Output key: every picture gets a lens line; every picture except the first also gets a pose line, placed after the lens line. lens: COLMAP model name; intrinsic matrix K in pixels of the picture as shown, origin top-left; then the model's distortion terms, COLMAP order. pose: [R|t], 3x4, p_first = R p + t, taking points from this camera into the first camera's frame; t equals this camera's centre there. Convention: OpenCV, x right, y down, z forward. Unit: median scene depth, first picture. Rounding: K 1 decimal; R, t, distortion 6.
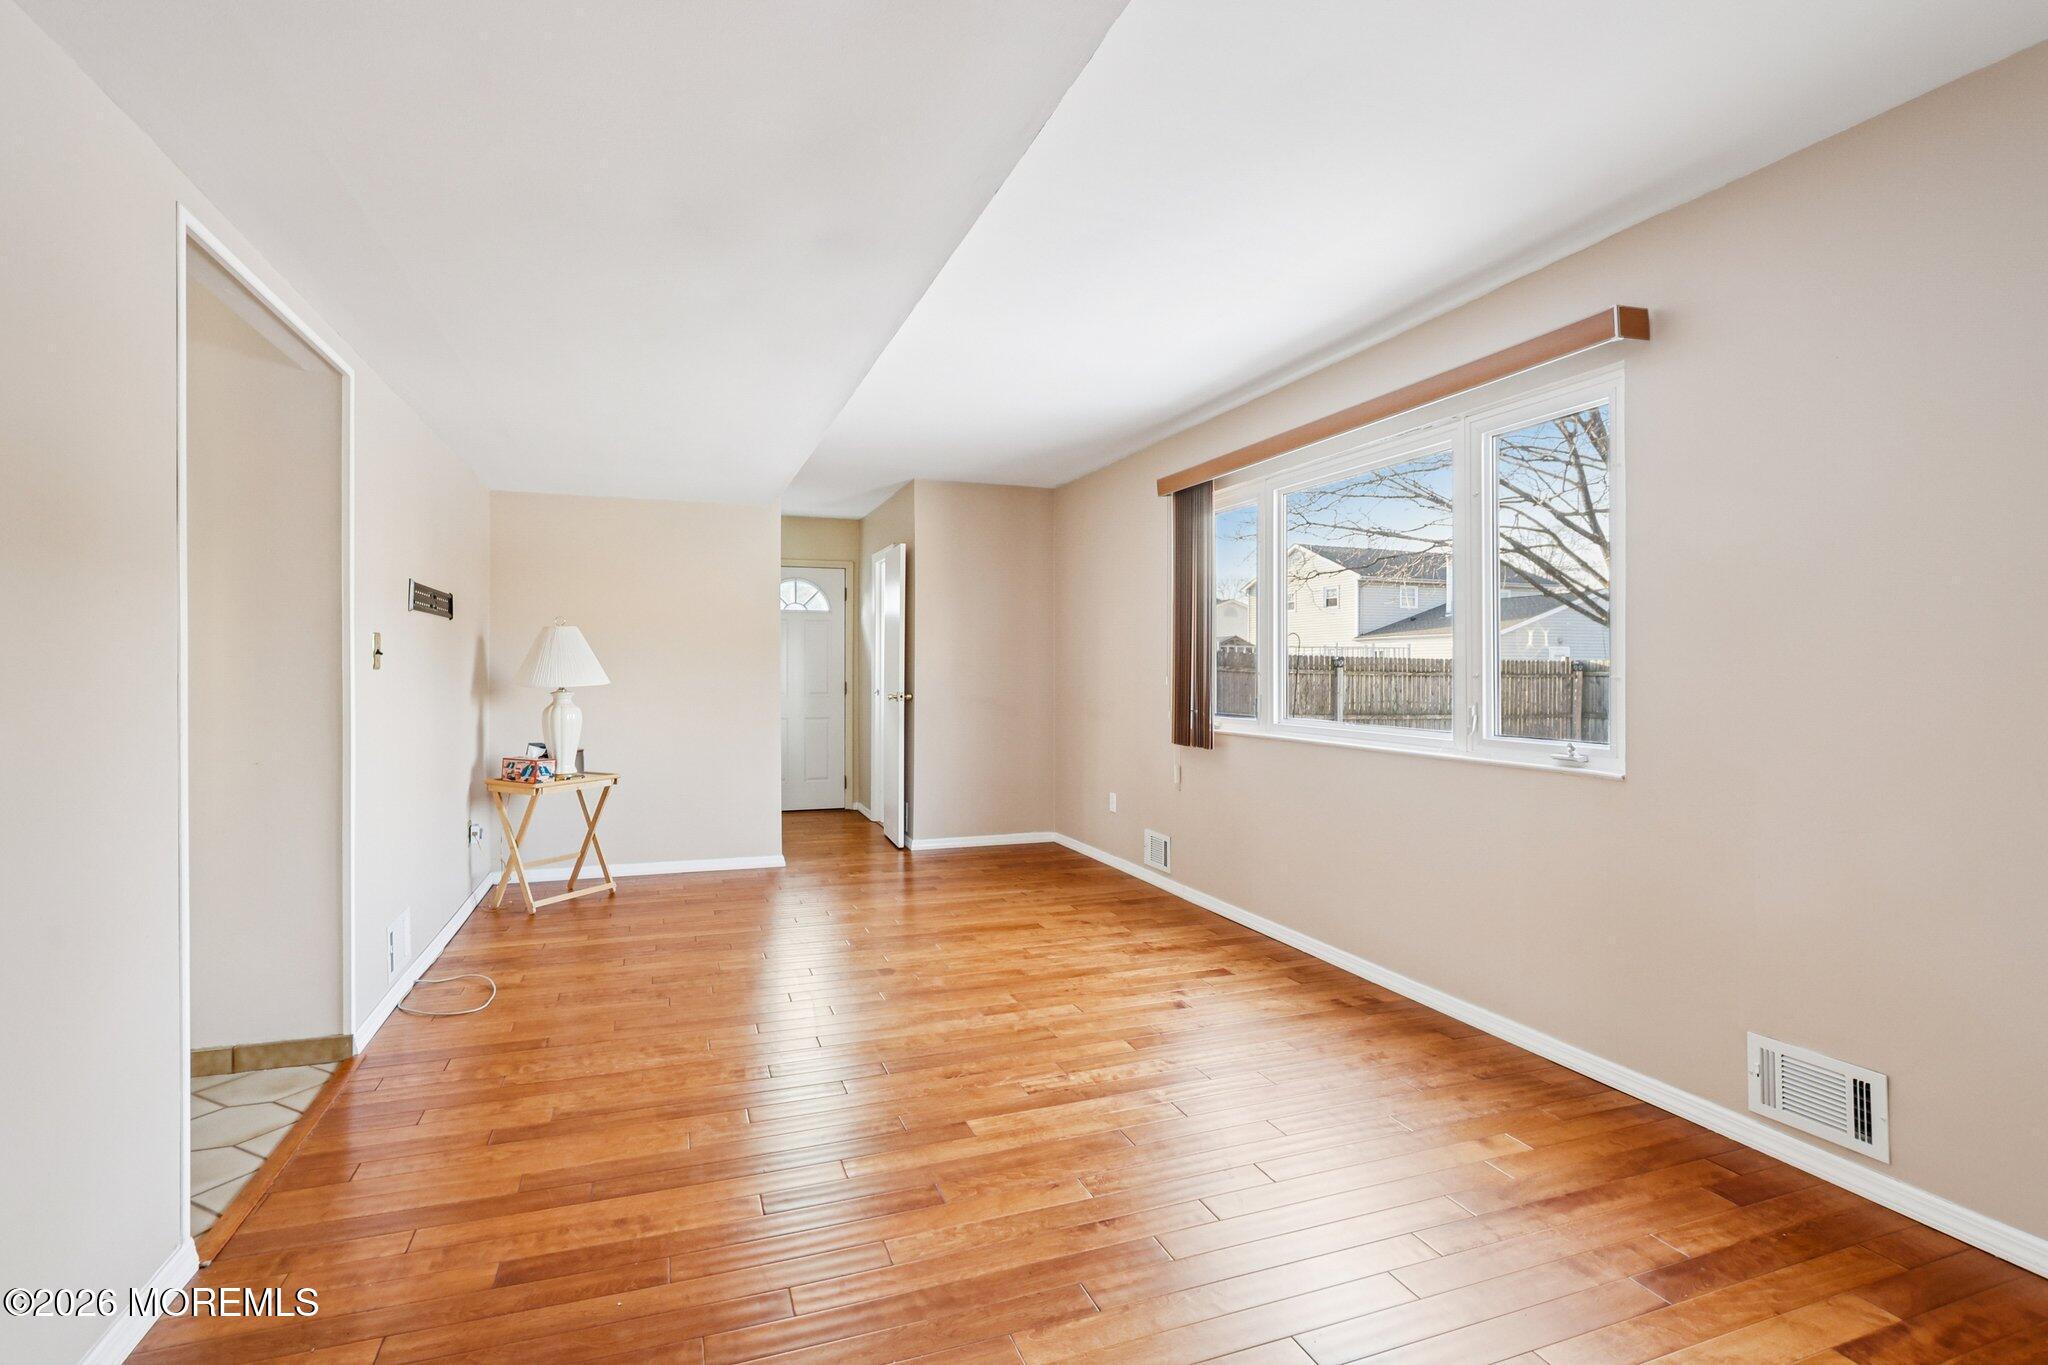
lens RADIAL K [[962.1, 0, 1019.2], [0, 962.1, 673.2], [0, 0, 1]] dist [-0.015018, 0.001725]
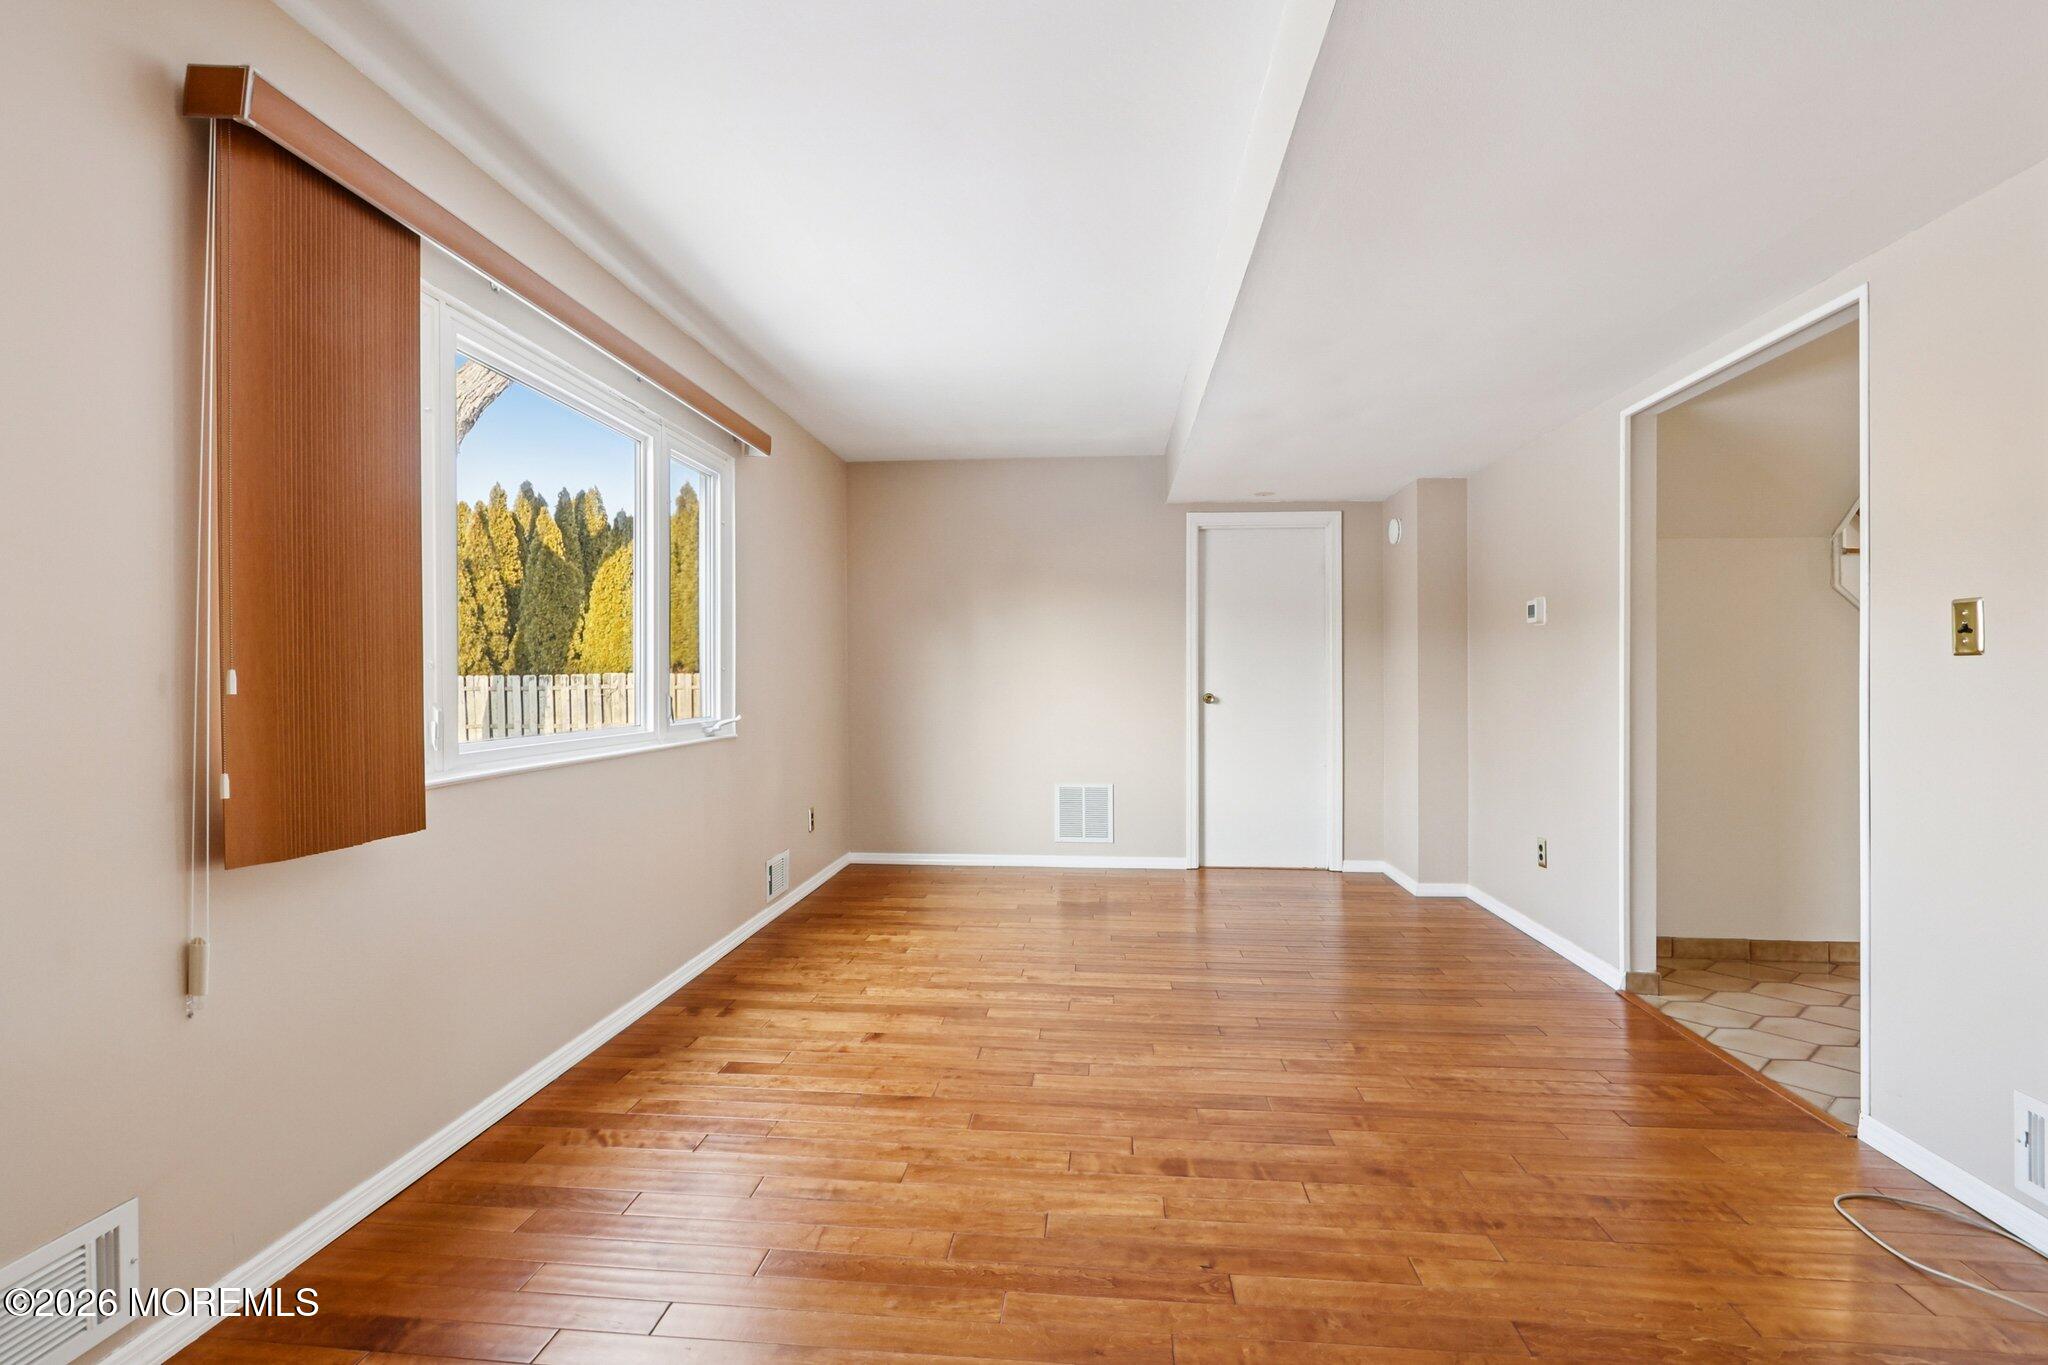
lens RADIAL K [[962.1, 0, 1014.2], [0, 962.1, 677.5], [0, 0, 1]] dist [-0.015018, 0.001725]
pose [[-0.901423, -0.001290, 0.432938, -0.306871], [-0.002013, 0.999997, -0.001210, 0.011606], [-0.432935, -0.001963, -0.901423, 1.595286]]
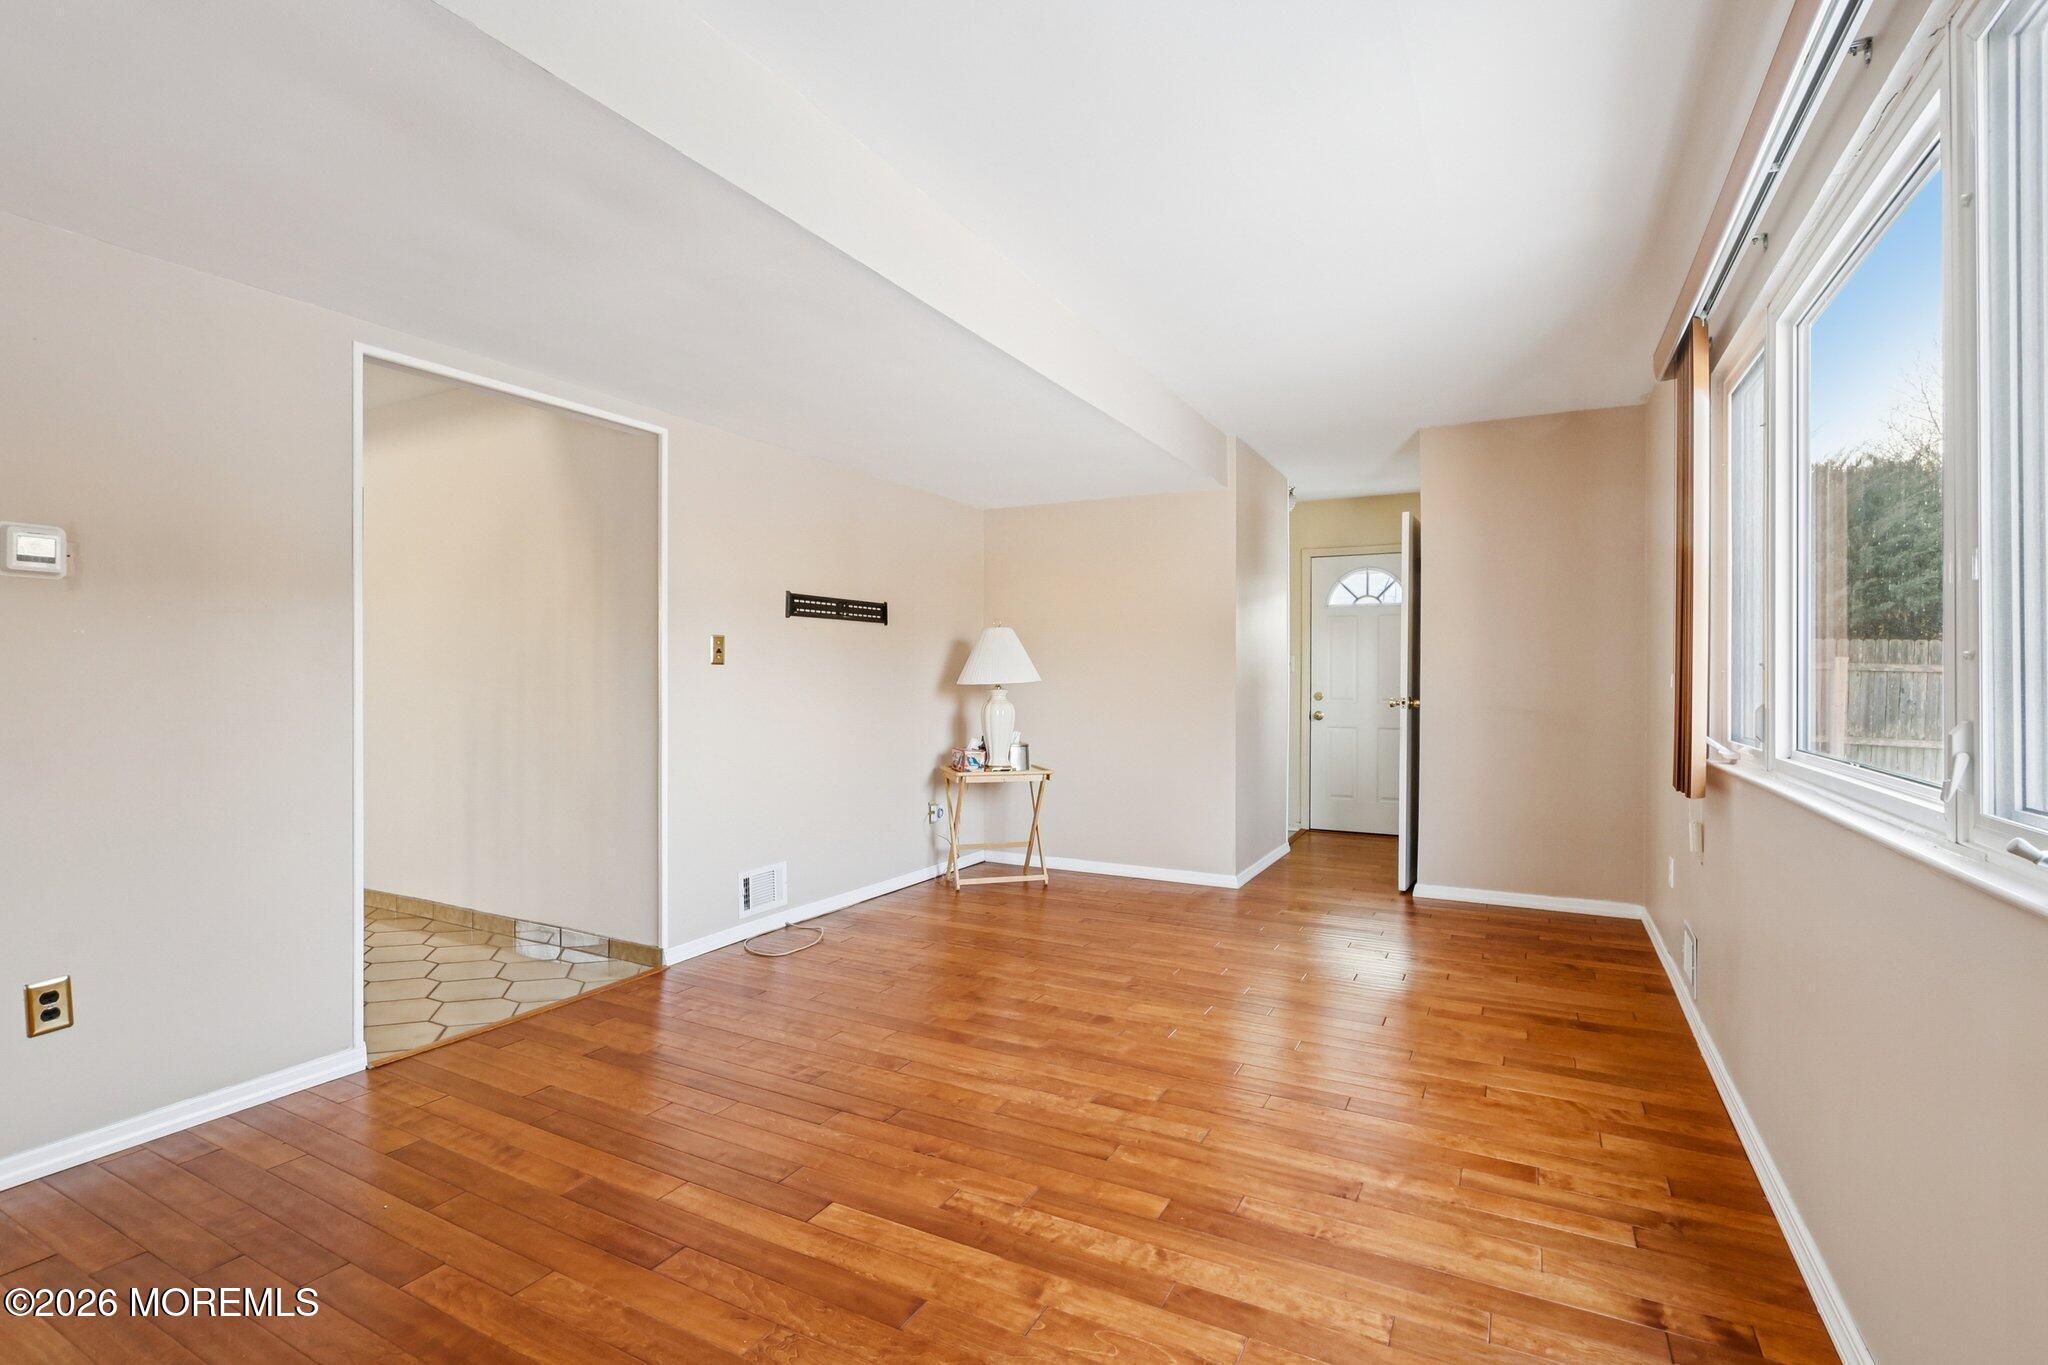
lens RADIAL K [[962.1, 0, 1008.0], [0, 962.1, 687.4], [0, 0, 1]] dist [-0.015018, 0.001725]
pose [[0.663505, 0.008094, -0.748128, 0.442330], [-0.005301, 0.999967, 0.006117, 0.014097], [0.748153, -0.000092, 0.663526, 0.384708]]
